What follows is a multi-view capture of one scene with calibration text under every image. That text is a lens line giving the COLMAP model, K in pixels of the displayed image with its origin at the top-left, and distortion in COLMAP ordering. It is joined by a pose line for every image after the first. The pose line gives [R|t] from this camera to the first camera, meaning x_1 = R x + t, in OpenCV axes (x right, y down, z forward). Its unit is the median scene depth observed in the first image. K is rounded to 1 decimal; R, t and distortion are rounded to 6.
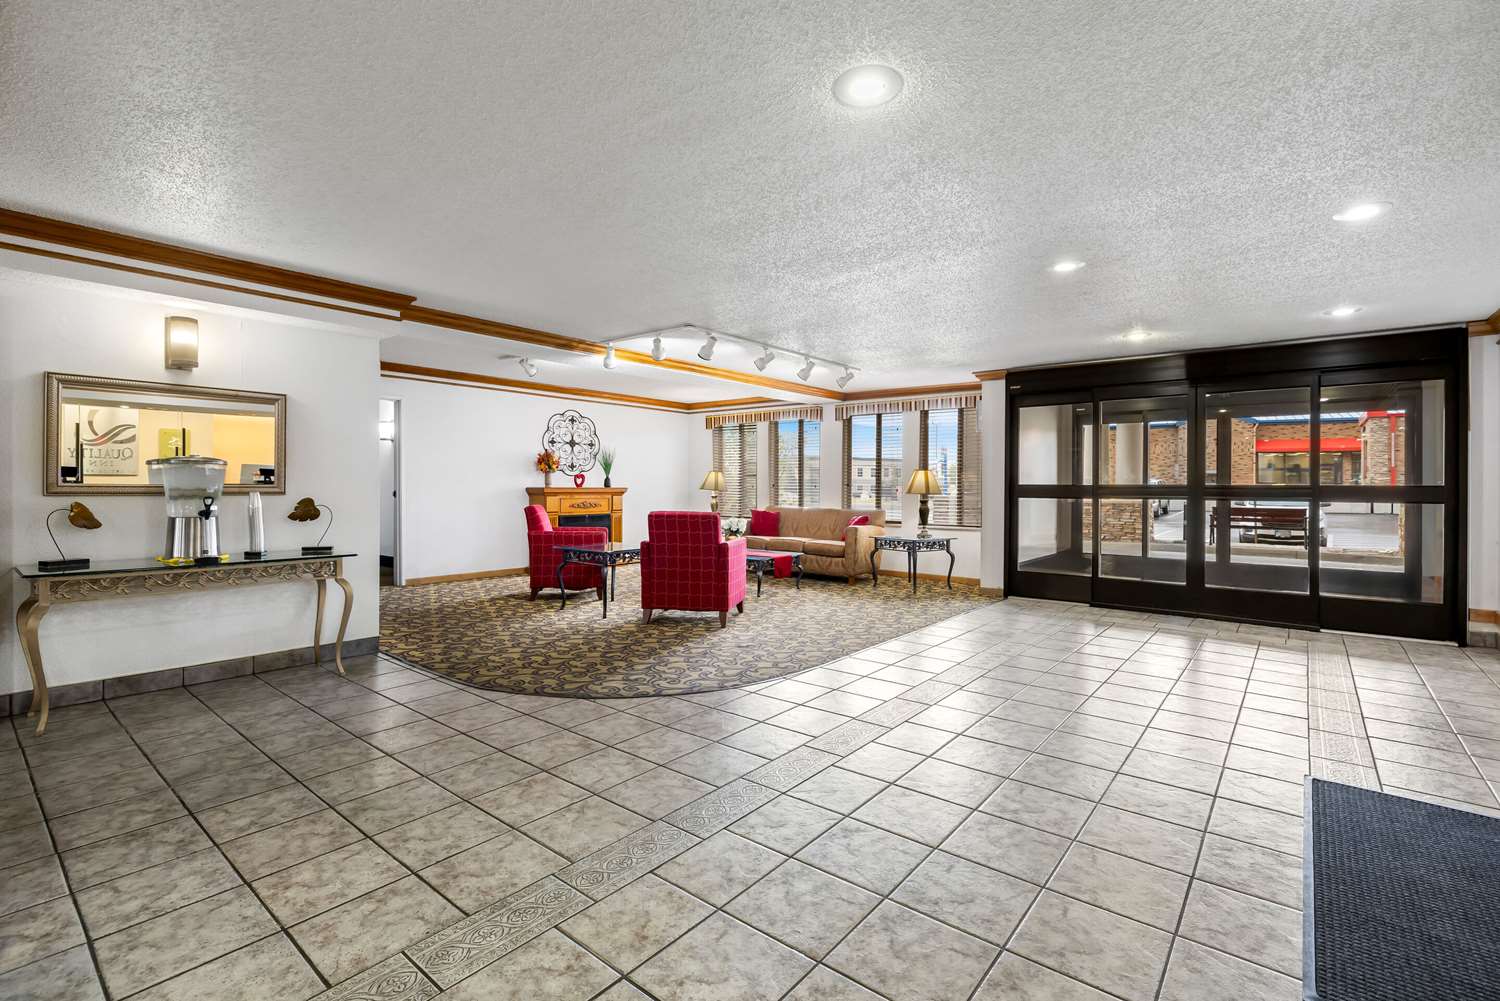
lens RADIAL K [[681.7, 0, 750.0], [0, 681.7, 500.5], [0, 0, 1]] dist [0.000488, 0.000028]
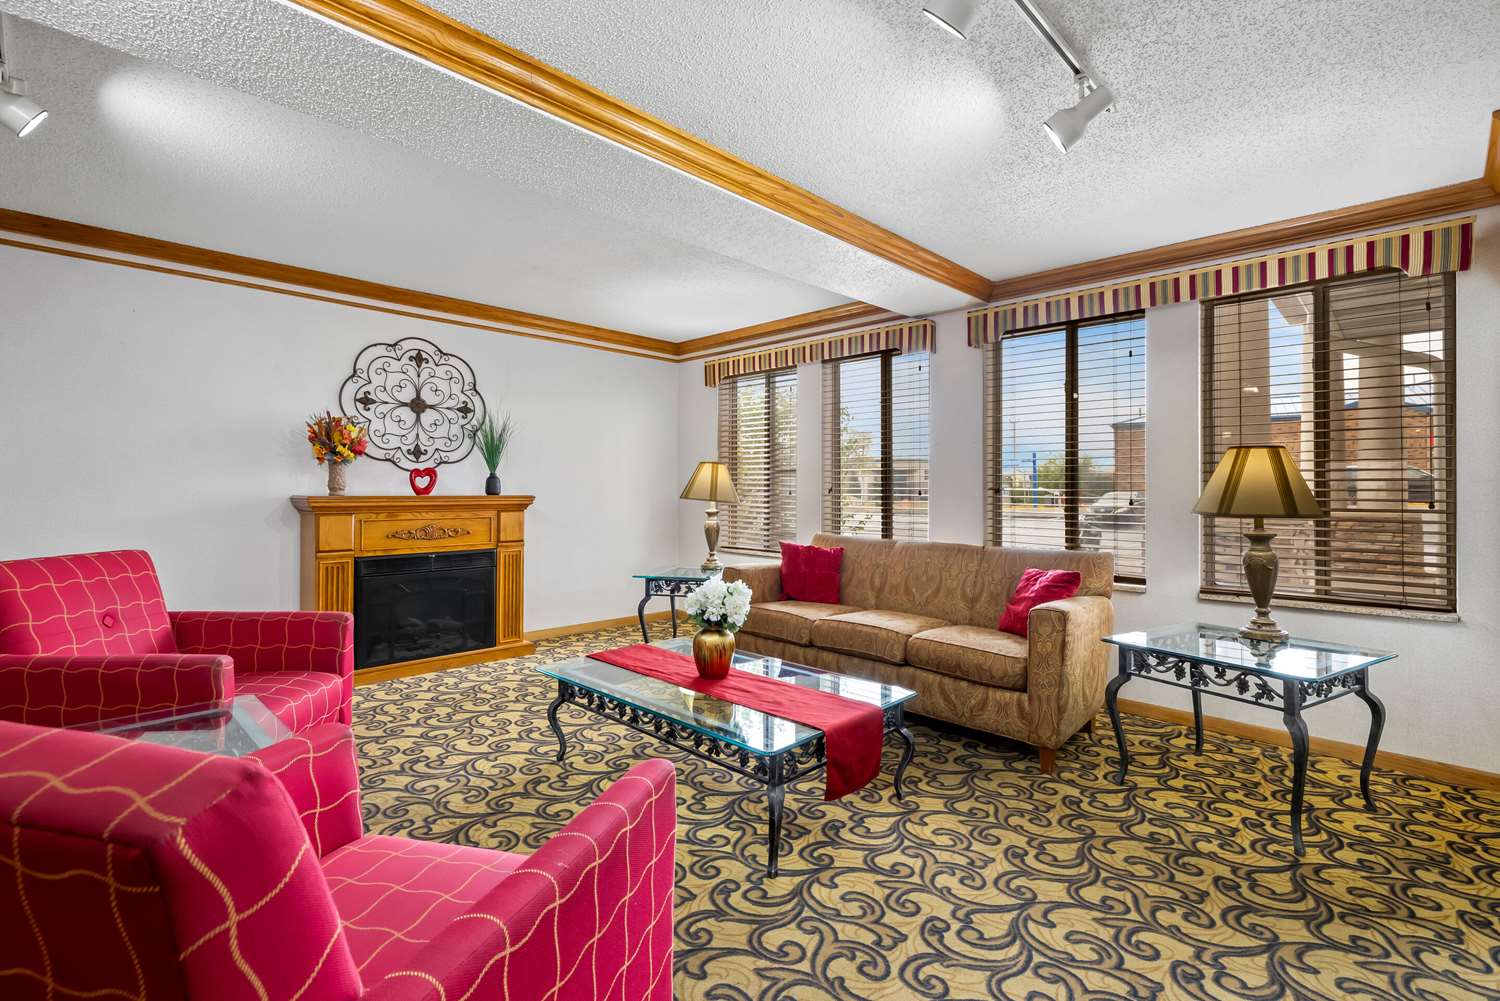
lens RADIAL K [[681.7, 0, 750.0], [0, 681.7, 500.5], [0, 0, 1]] dist [0.000488, 0.000028]
pose [[0.996220, 0.001357, -0.086861, 0.020949], [-0.001871, 0.999981, -0.005834, -0.013043], [0.086851, 0.005974, 0.996203, 0.534504]]
